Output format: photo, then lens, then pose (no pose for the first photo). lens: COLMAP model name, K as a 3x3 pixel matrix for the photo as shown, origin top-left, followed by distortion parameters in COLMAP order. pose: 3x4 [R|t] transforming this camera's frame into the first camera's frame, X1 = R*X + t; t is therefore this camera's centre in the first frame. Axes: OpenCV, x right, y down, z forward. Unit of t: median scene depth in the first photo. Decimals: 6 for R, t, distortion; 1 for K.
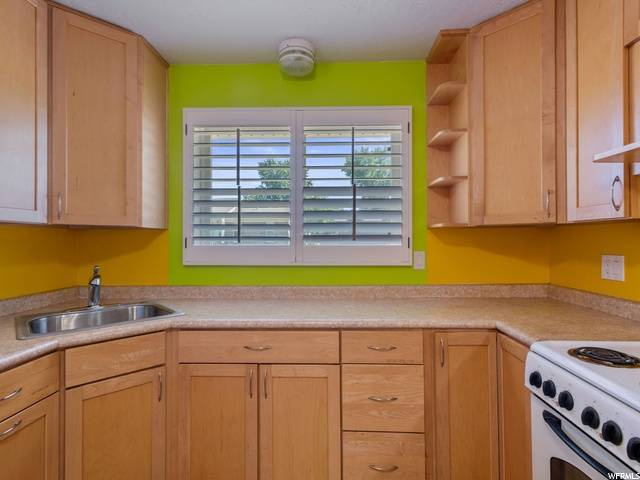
lens RADIAL K [[339.4, 0, 320.0], [0, 339.4, 240.0], [0, 0, 1]] dist [0.027734, -0.000388]
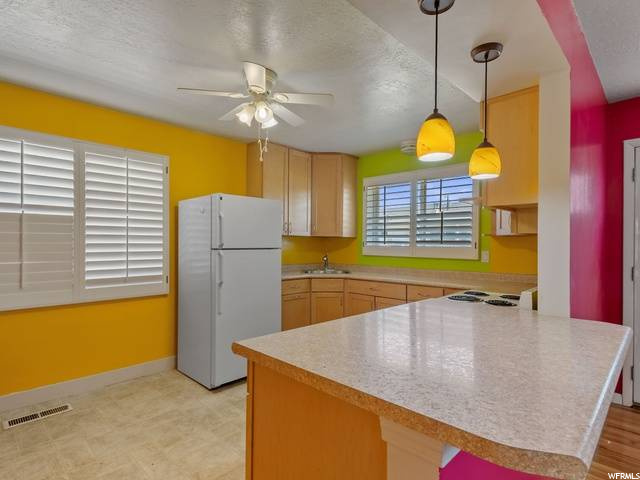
lens RADIAL K [[339.4, 0, 320.0], [0, 339.4, 240.0], [0, 0, 1]] dist [0.027734, -0.000388]
pose [[0.750127, 0.004264, -0.661280, 0.793540], [-0.011153, 0.999919, -0.006203, -0.000748], [0.661200, 0.012028, 0.750114, -0.733914]]
